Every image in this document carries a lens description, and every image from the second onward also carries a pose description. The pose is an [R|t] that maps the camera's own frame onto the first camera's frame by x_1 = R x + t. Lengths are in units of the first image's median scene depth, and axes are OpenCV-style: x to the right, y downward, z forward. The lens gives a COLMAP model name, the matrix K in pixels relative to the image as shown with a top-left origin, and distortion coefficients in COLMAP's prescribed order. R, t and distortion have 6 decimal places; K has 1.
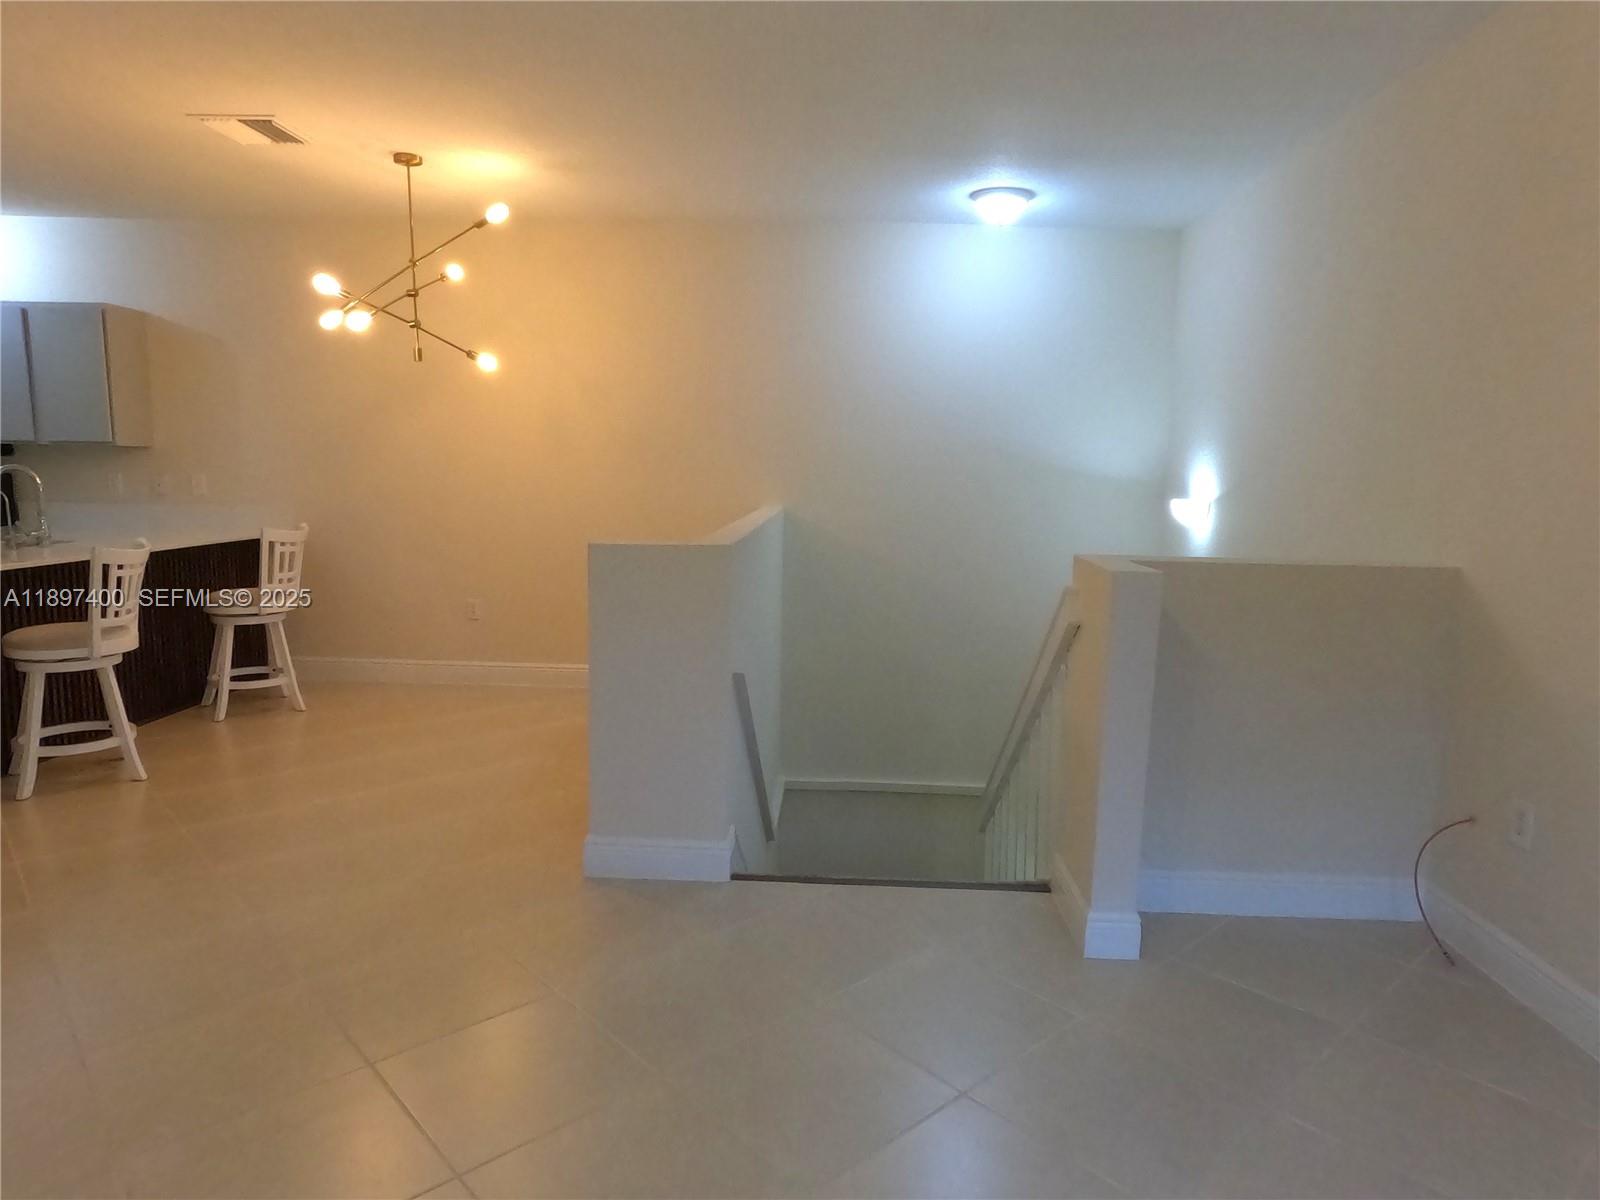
lens RADIAL K [[1046.3, 0, 800.0], [0, 1046.3, 600.0], [0, 0, 1]] dist [0.003761, 0.000412]
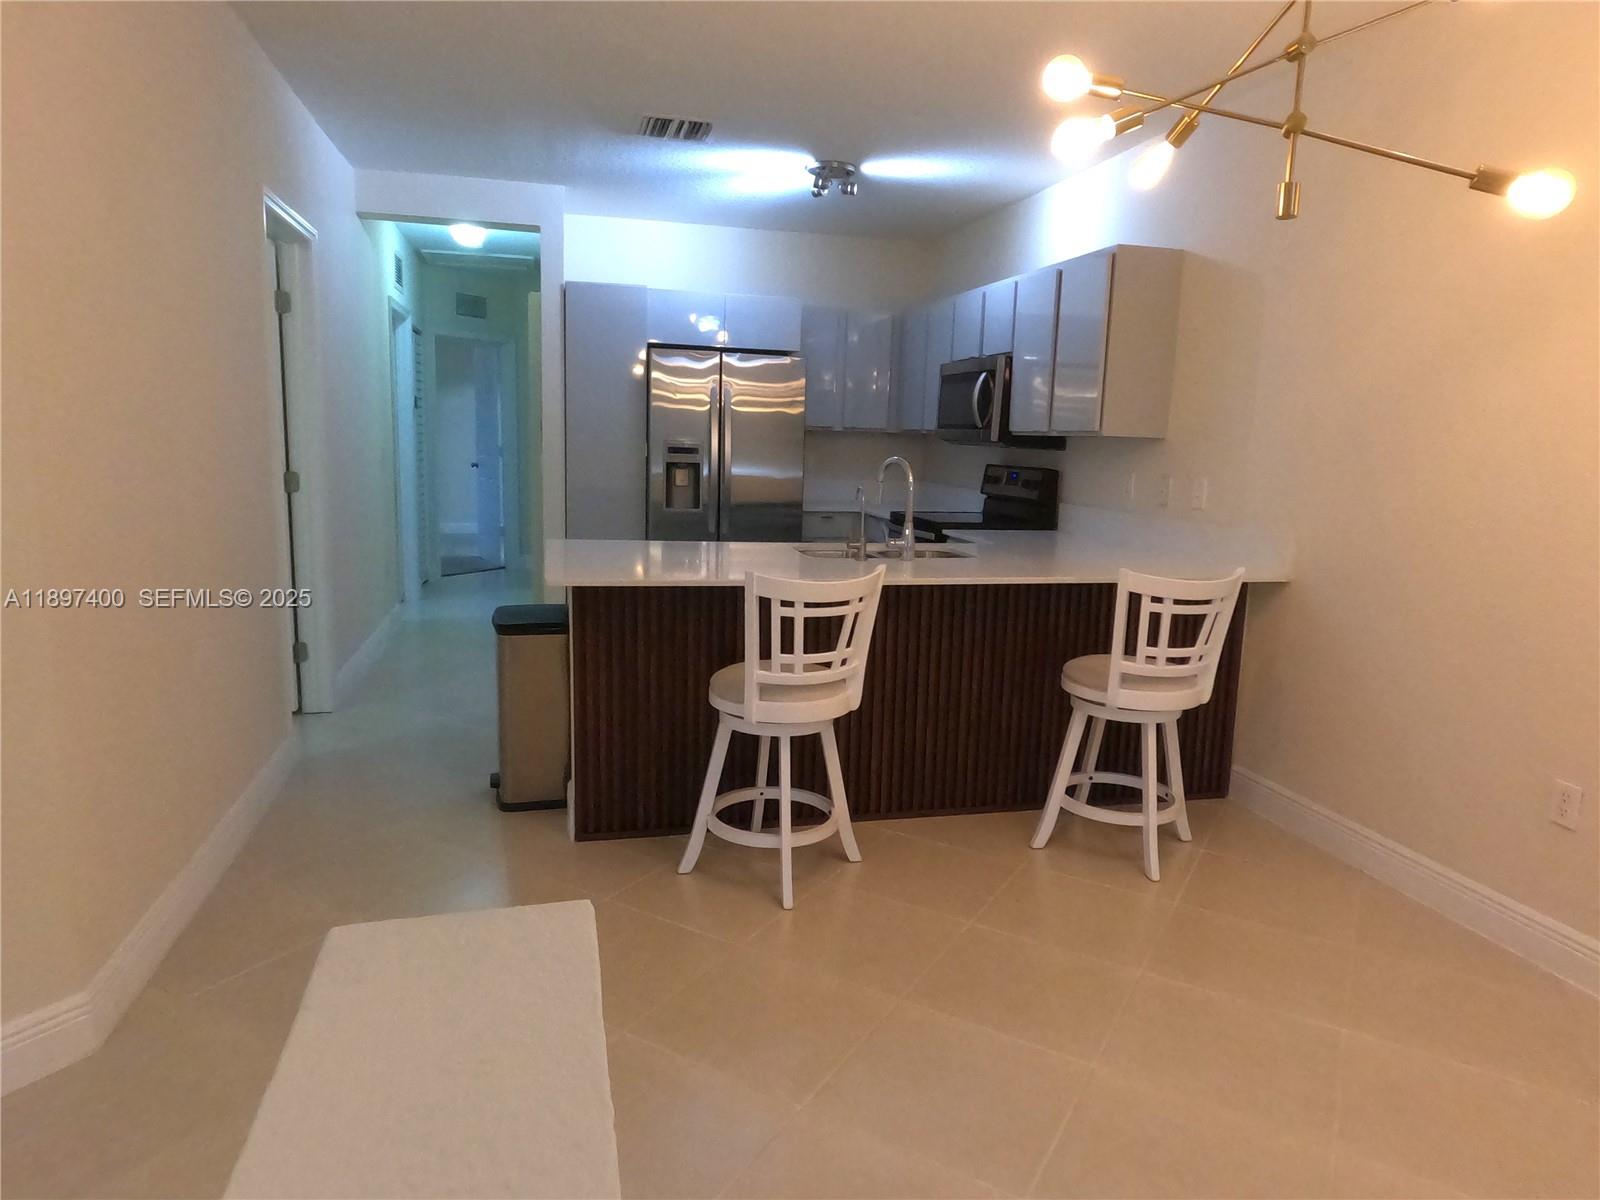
lens RADIAL K [[1046.3, 0, 800.0], [0, 1046.3, 600.0], [0, 0, 1]] dist [0.003761, 0.000412]
pose [[0.287277, 0.137542, -0.947921, -0.001054], [-0.155806, 0.983166, 0.095438, -0.077268], [0.945091, 0.120275, 0.303871, 0.635380]]
